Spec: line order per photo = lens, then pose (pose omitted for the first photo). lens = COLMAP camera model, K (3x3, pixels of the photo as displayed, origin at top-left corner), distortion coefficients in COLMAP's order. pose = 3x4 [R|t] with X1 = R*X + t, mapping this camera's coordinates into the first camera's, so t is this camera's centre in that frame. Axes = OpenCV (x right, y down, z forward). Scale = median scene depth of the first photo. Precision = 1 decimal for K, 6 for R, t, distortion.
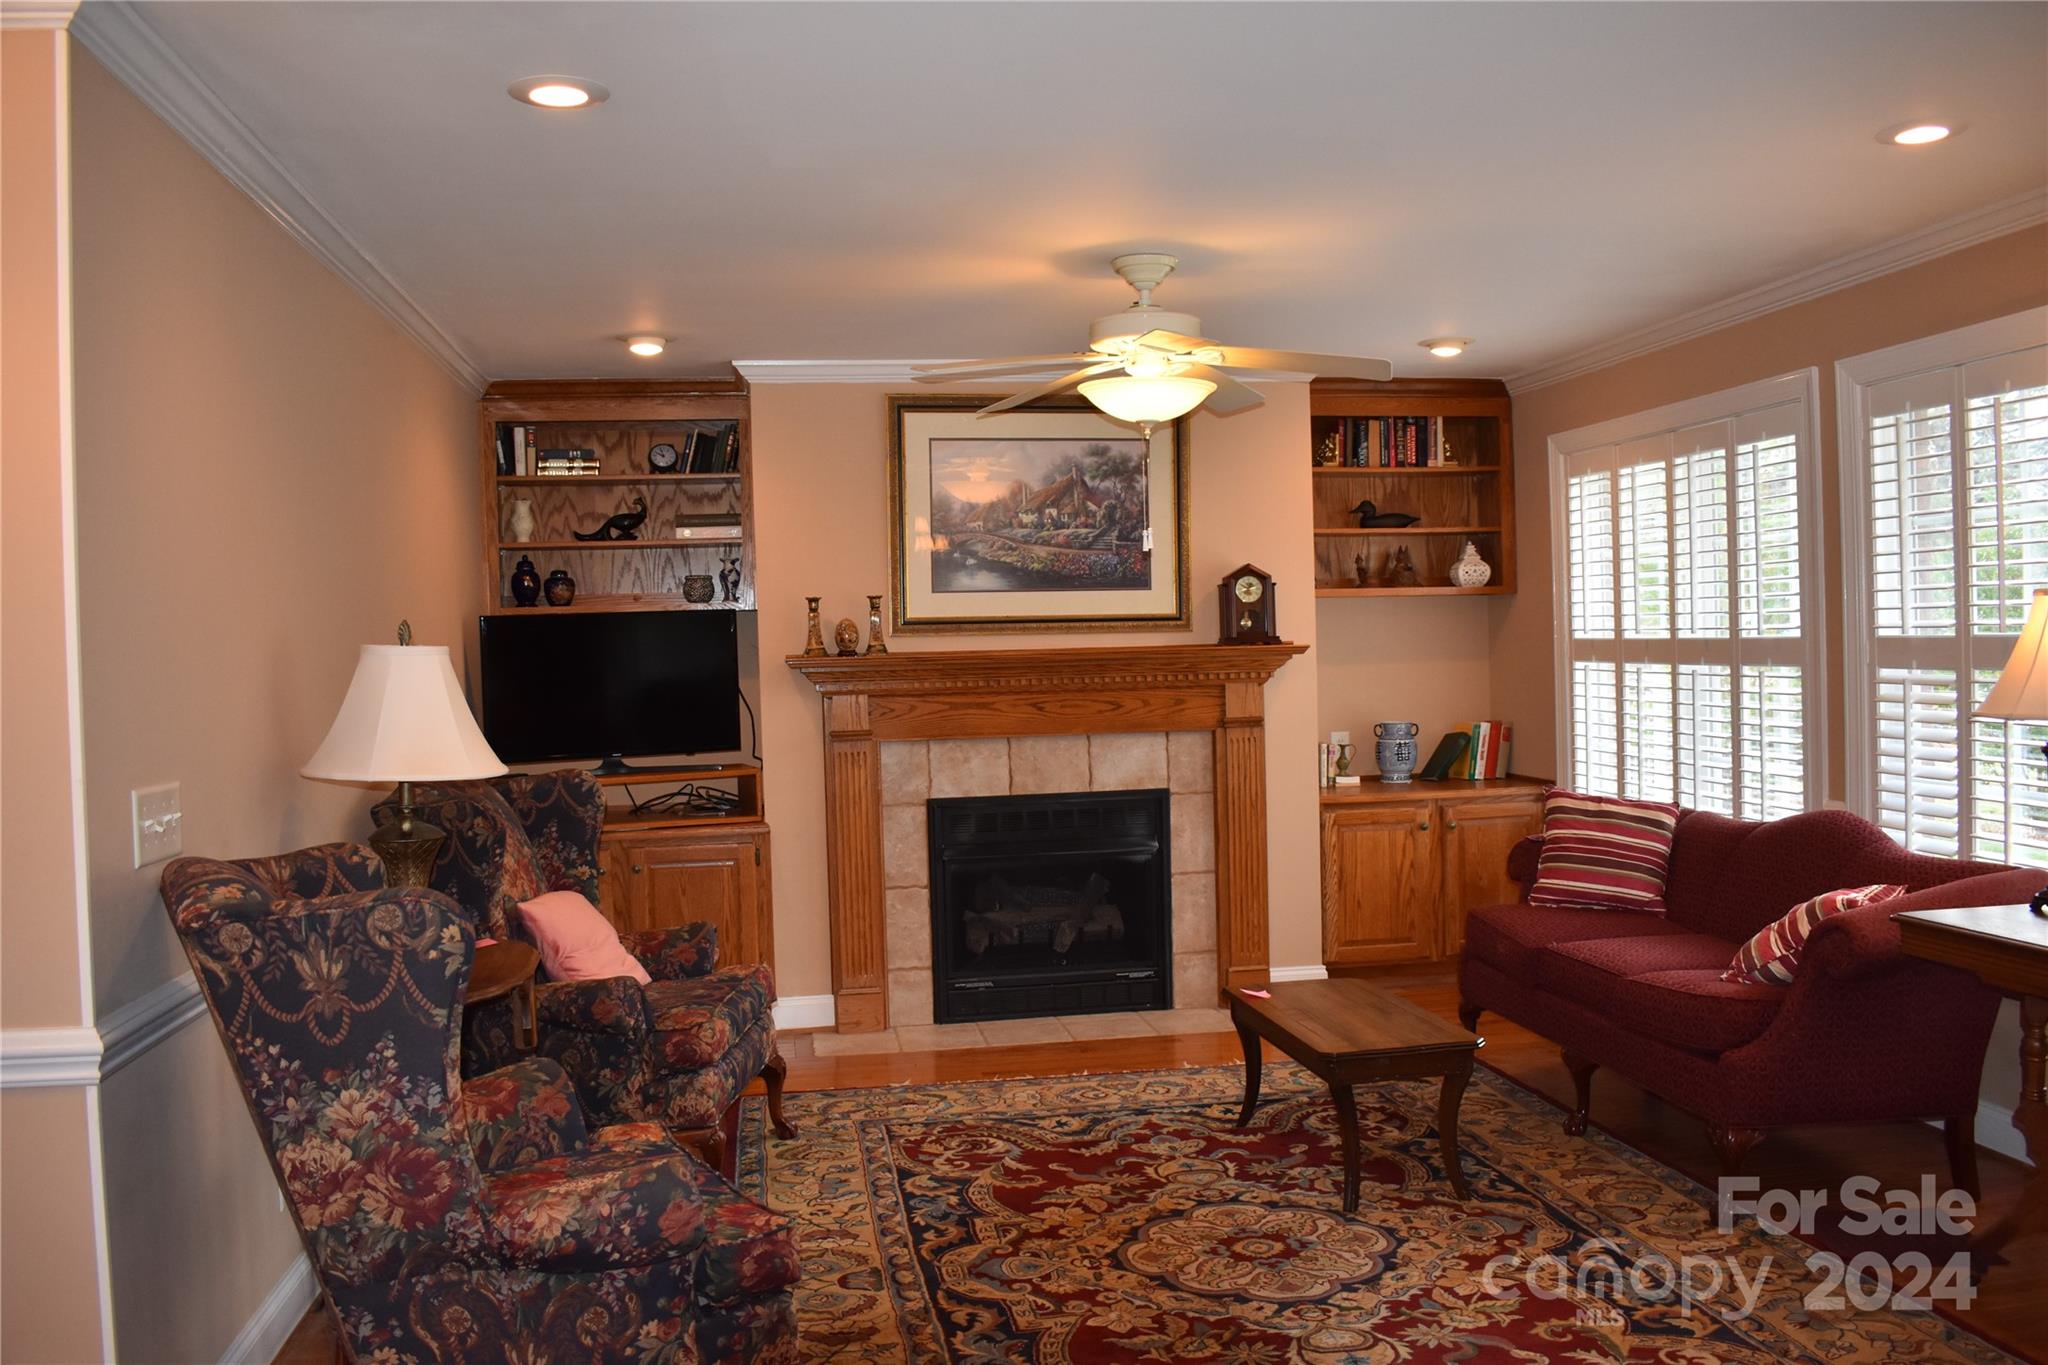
lens RADIAL K [[1723.1, 0, 1025.5], [0, 1723.1, 677.1], [0, 0, 1]] dist [-0.092944, 0.015865]
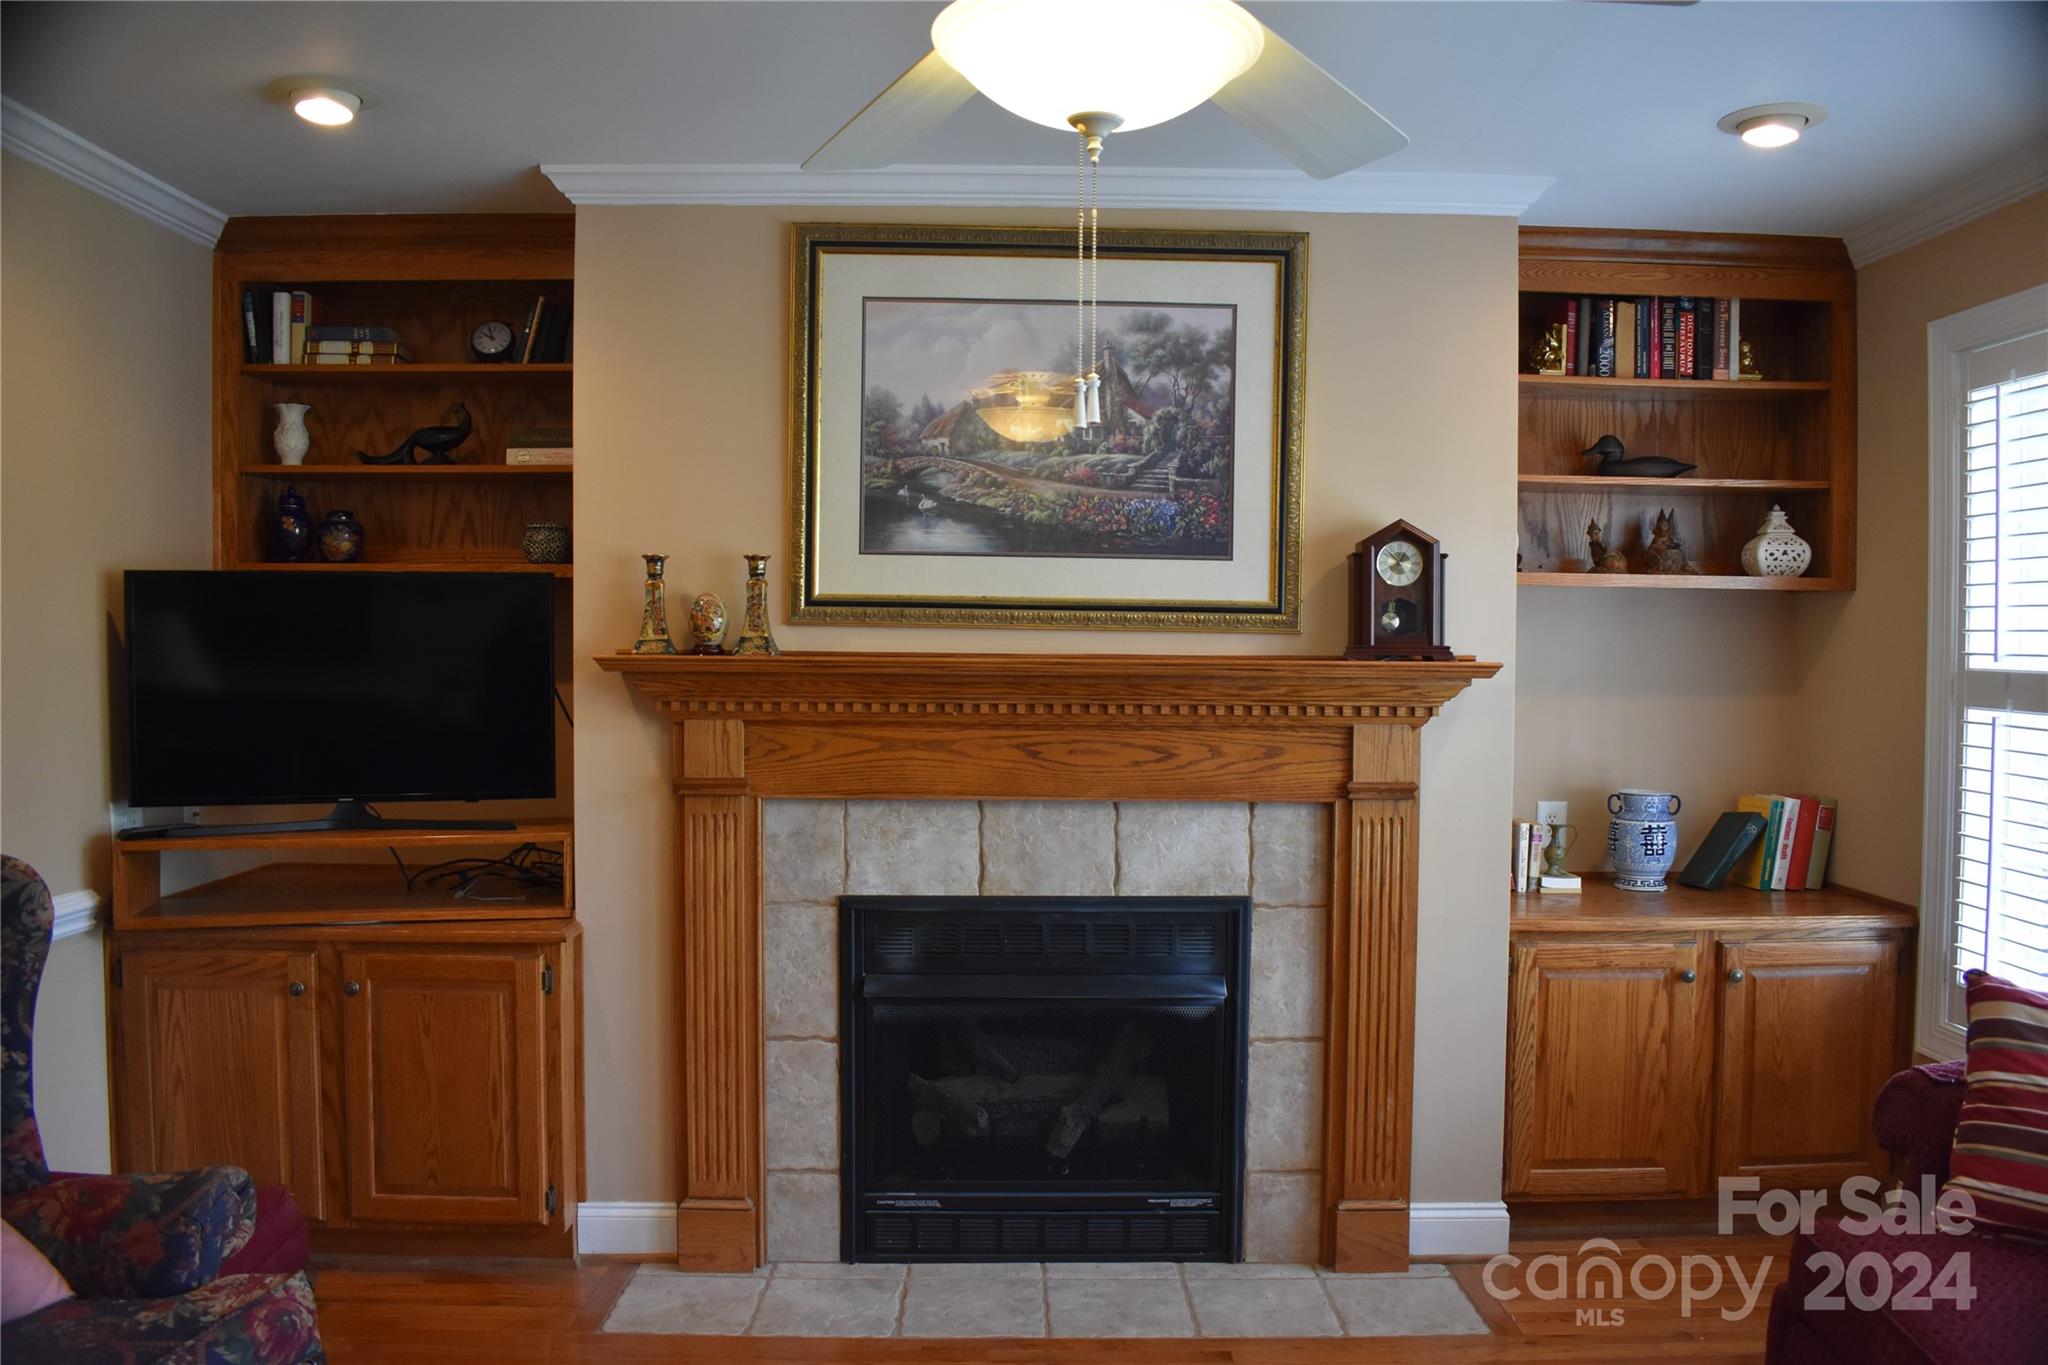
lens RADIAL K [[1596.9, 0, 1022.9], [0, 1596.9, 680.4], [0, 0, 1]] dist [-0.094838, 0.011024]
pose [[0.988610, 0.038083, -0.145601, 0.084395], [-0.037318, 0.999272, 0.007984, -0.011352], [0.145799, -0.002459, 0.989311, 0.455005]]
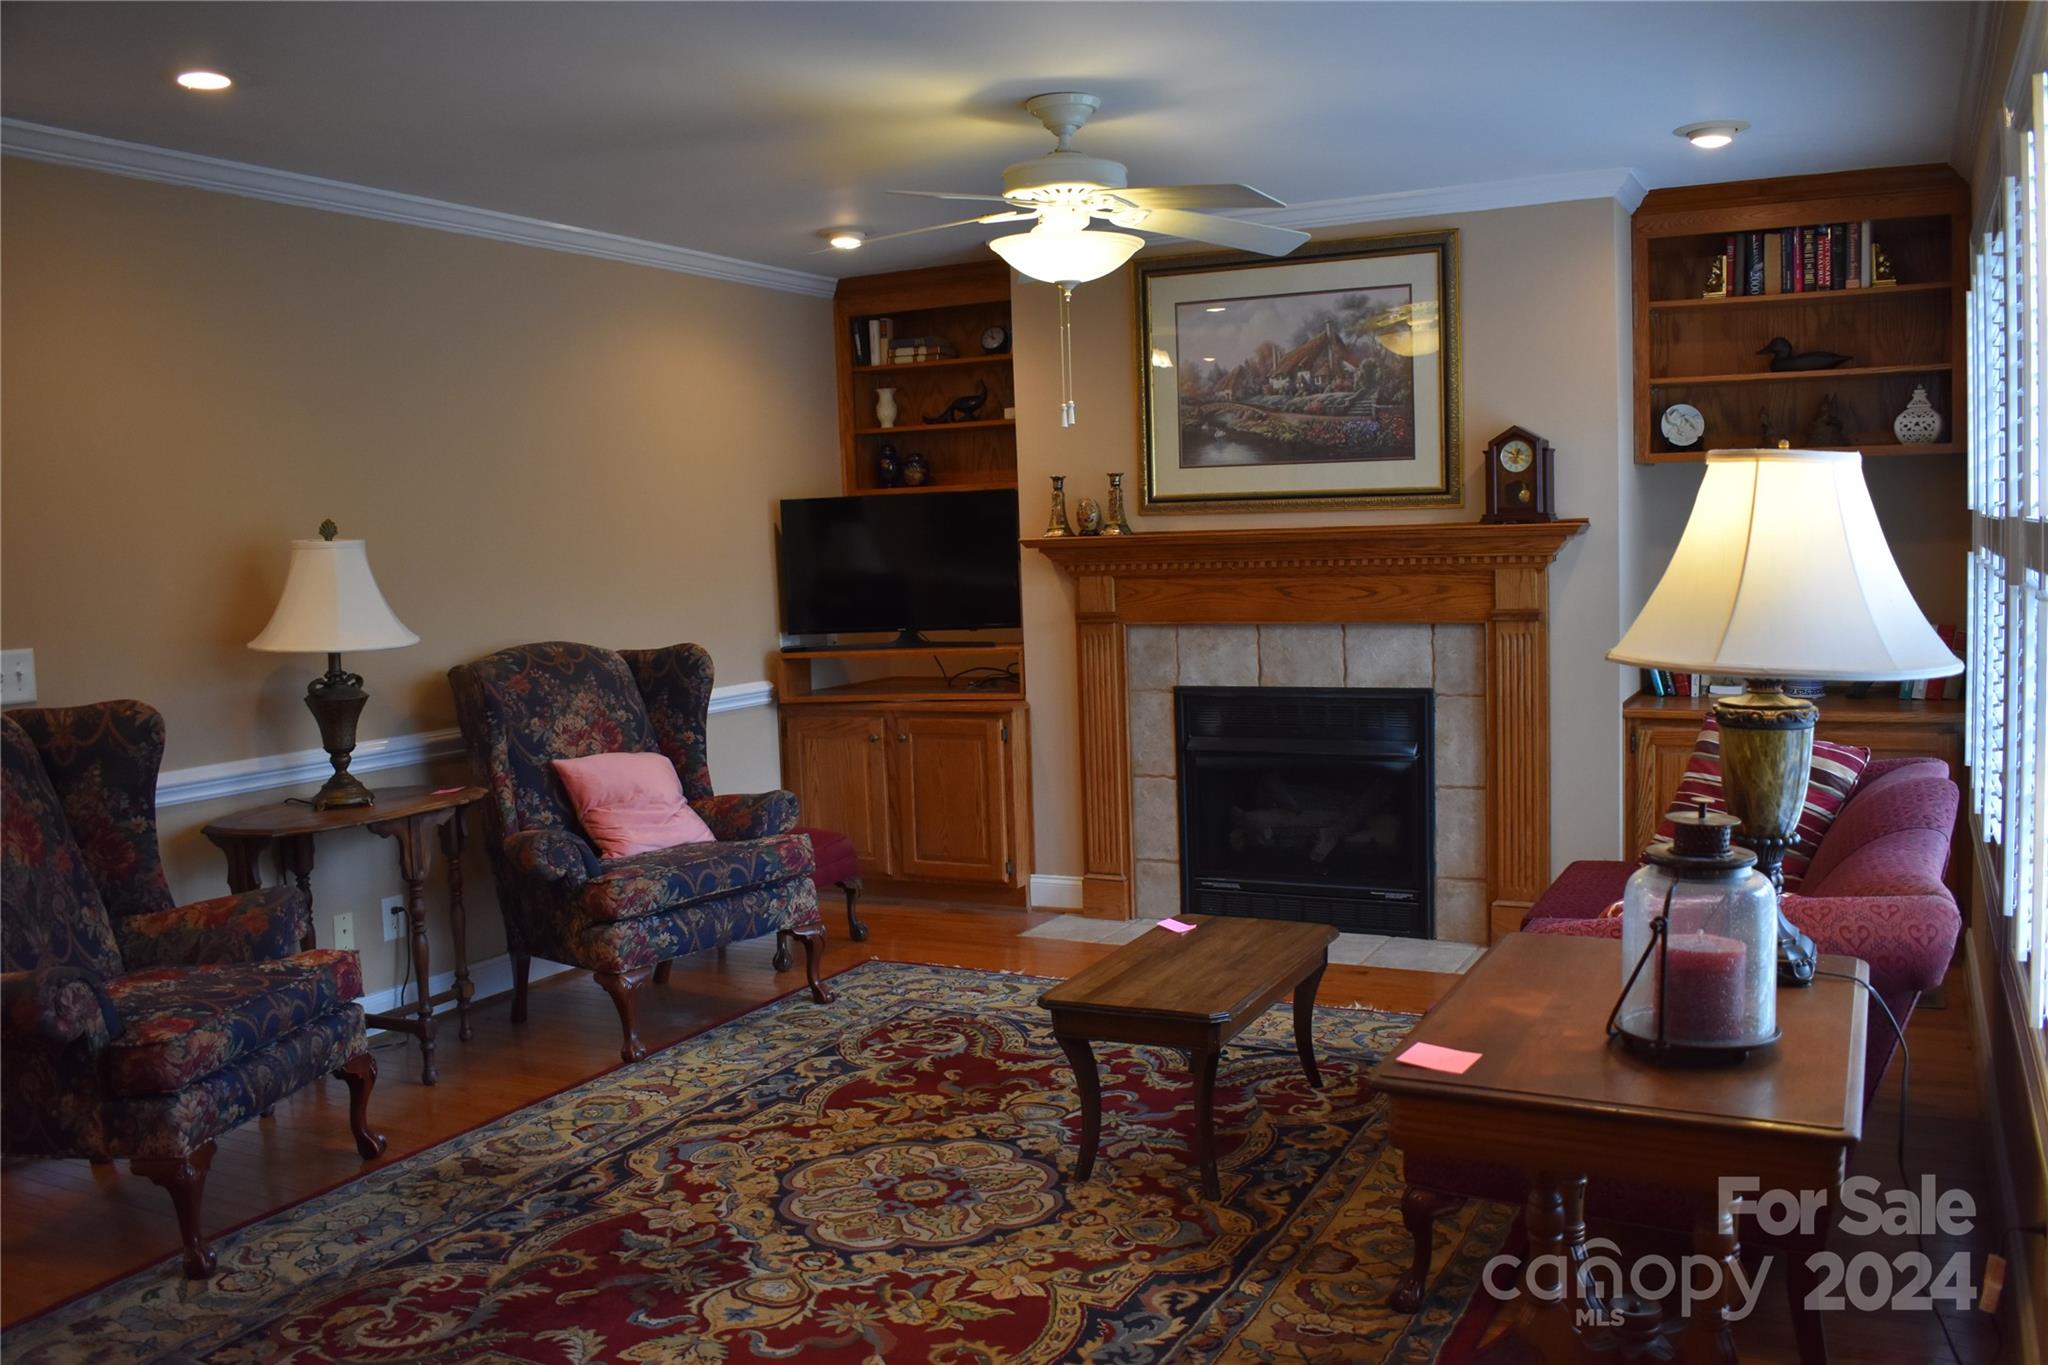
lens RADIAL K [[1723.1, 0, 1029.5], [0, 1723.1, 684.9], [0, 0, 1]] dist [-0.092944, 0.015865]
pose [[0.803278, 0.052342, -0.593300, 0.441589], [-0.000953, 0.996243, 0.086599, -0.012212], [0.595604, -0.068998, 0.800310, 0.188567]]
